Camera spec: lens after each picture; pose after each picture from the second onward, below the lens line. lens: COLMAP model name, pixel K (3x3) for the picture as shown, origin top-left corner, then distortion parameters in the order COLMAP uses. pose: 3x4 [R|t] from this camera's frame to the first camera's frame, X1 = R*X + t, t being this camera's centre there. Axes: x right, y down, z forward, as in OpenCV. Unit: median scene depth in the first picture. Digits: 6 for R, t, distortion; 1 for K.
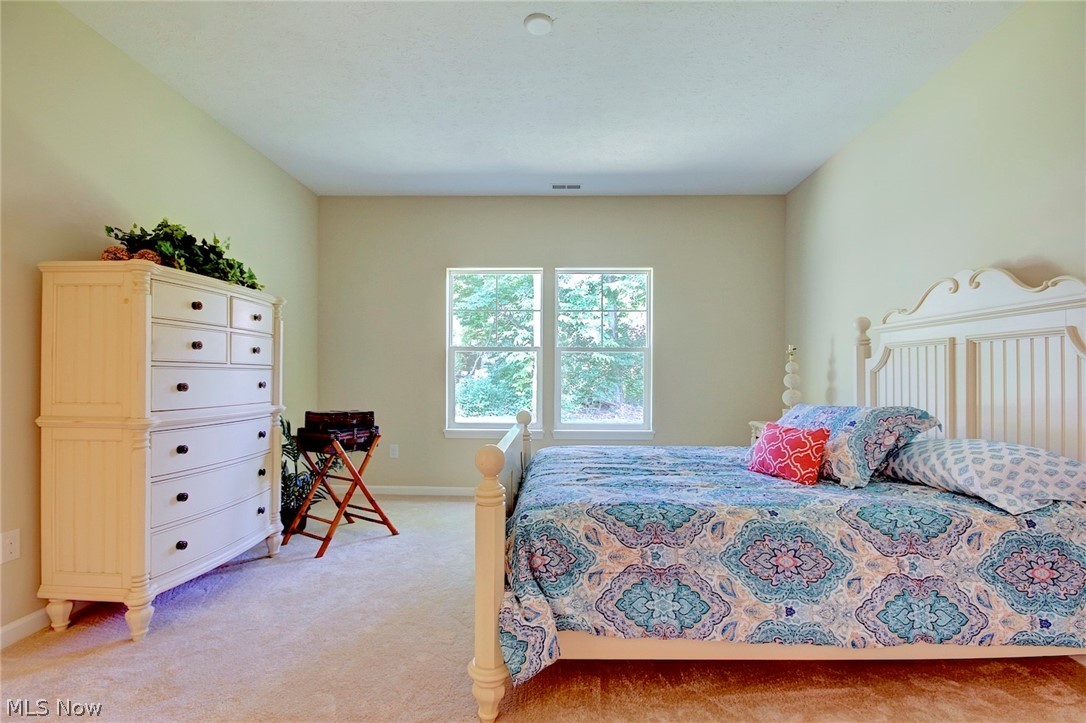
lens RADIAL K [[499.6, 0, 543.7], [0, 499.6, 375.5], [0, 0, 1]] dist [-0.003187, -0.001473]
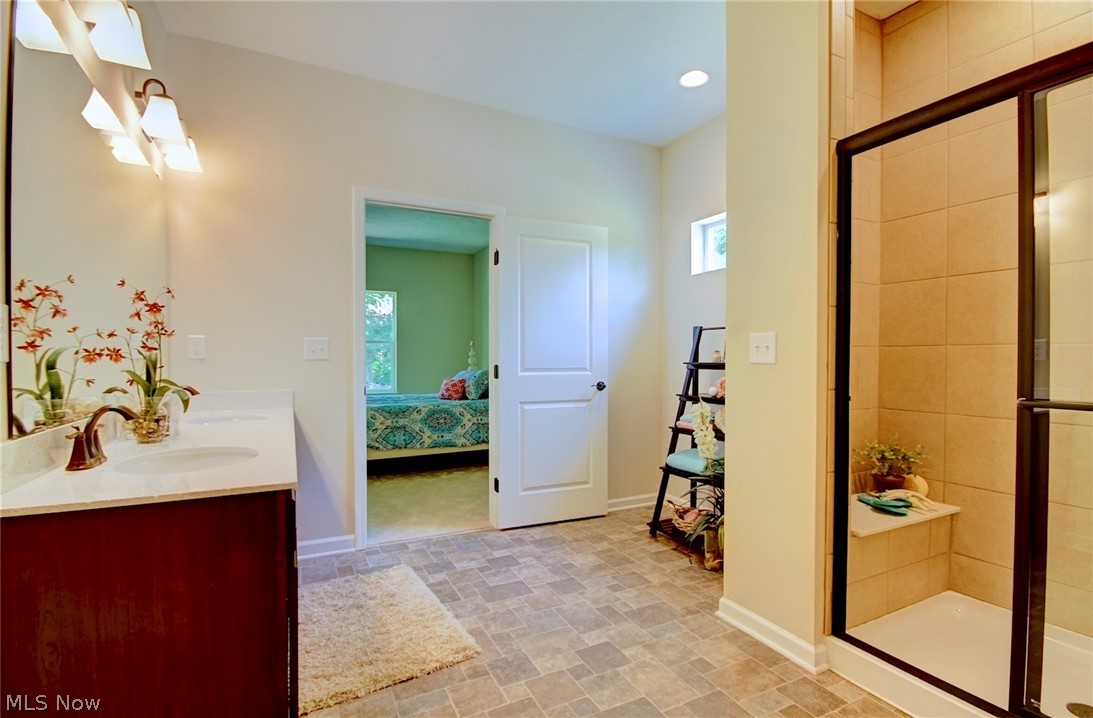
lens RADIAL K [[509.3, 0, 543.2], [0, 509.3, 366.2], [0, 0, 1]] dist [-0.000563, -0.000136]
pose [[0.882184, -0.010922, 0.470778, -0.396602], [0.003355, 0.999851, 0.016908, -0.002498], [-0.470893, -0.013336, 0.882090, -1.919705]]
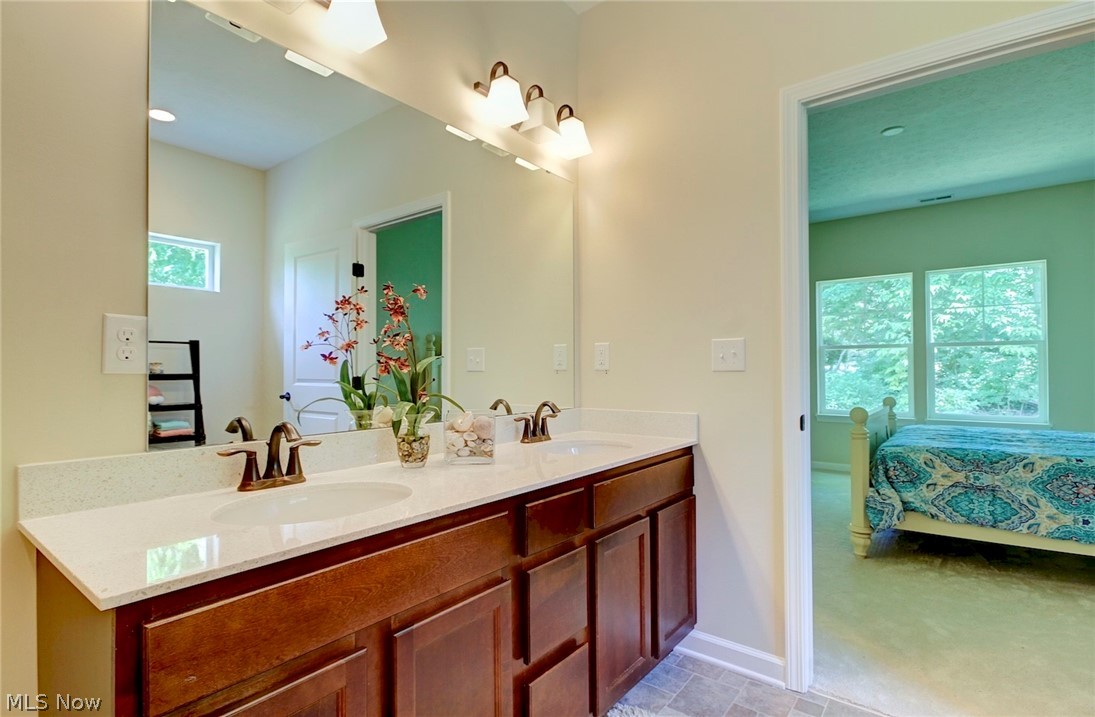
lens RADIAL K [[533.1, 0, 542.5], [0, 533.1, 364.5], [0, 0, 1]] dist [0.024909, -0.019975]
pose [[0.801511, -0.014679, -0.597800, 0.139684], [0.007287, 0.999864, -0.014783, 0.003016], [0.597935, 0.007493, 0.801509, -1.255103]]
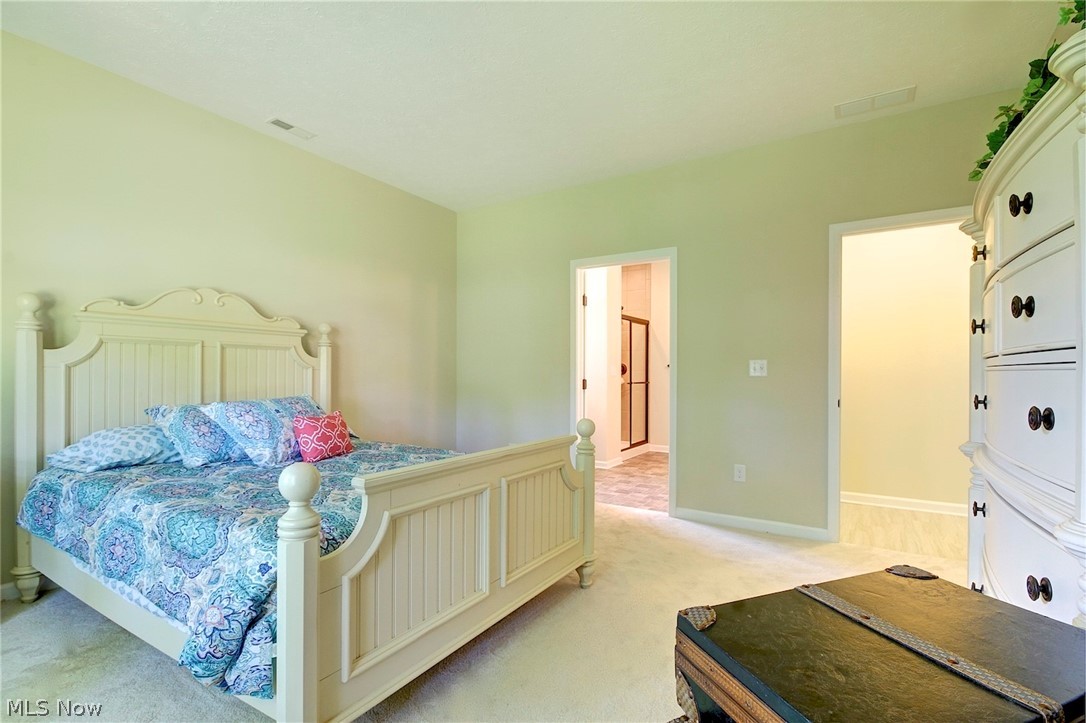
lens RADIAL K [[499.6, 0, 543.7], [0, 499.6, 375.5], [0, 0, 1]] dist [-0.003187, -0.001473]
pose [[-0.858801, -0.013373, 0.512134, -0.808827], [-0.011587, 0.999911, 0.006679, -0.012387], [-0.512178, -0.000198, -0.858879, 2.423388]]
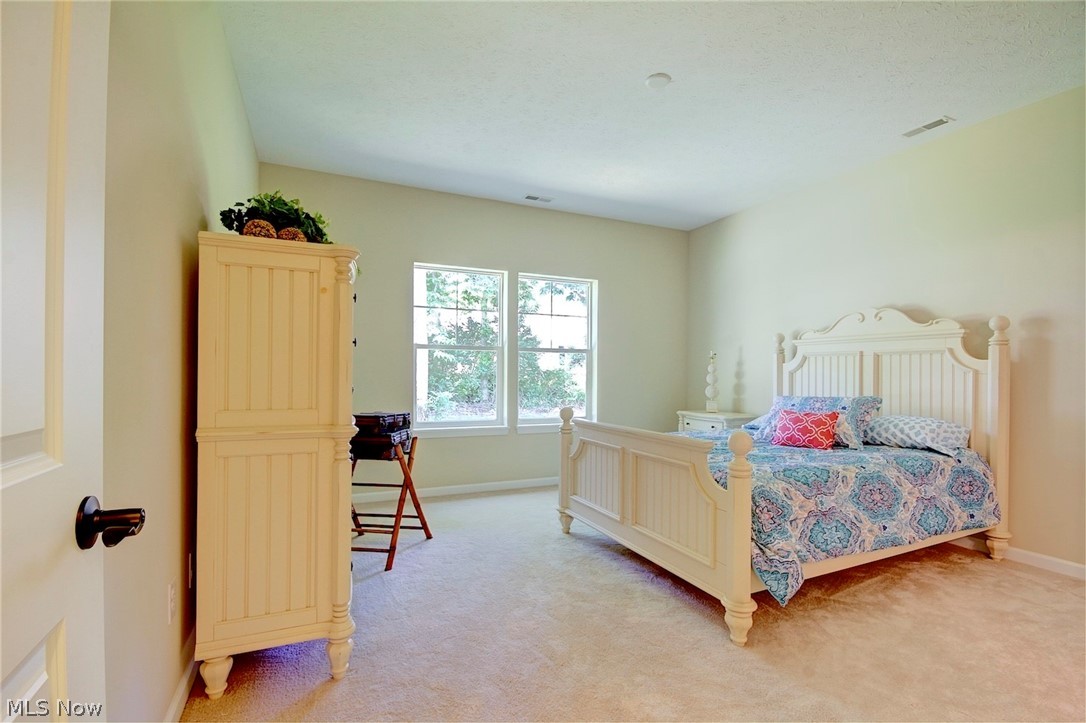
lens RADIAL K [[499.6, 0, 543.7], [0, 499.6, 375.5], [0, 0, 1]] dist [-0.003187, -0.001473]
pose [[0.897573, 0.000267, 0.440866, -1.110091], [-0.003289, 0.999976, 0.006090, -0.010200], [-0.440853, -0.006916, 0.897553, 0.067361]]
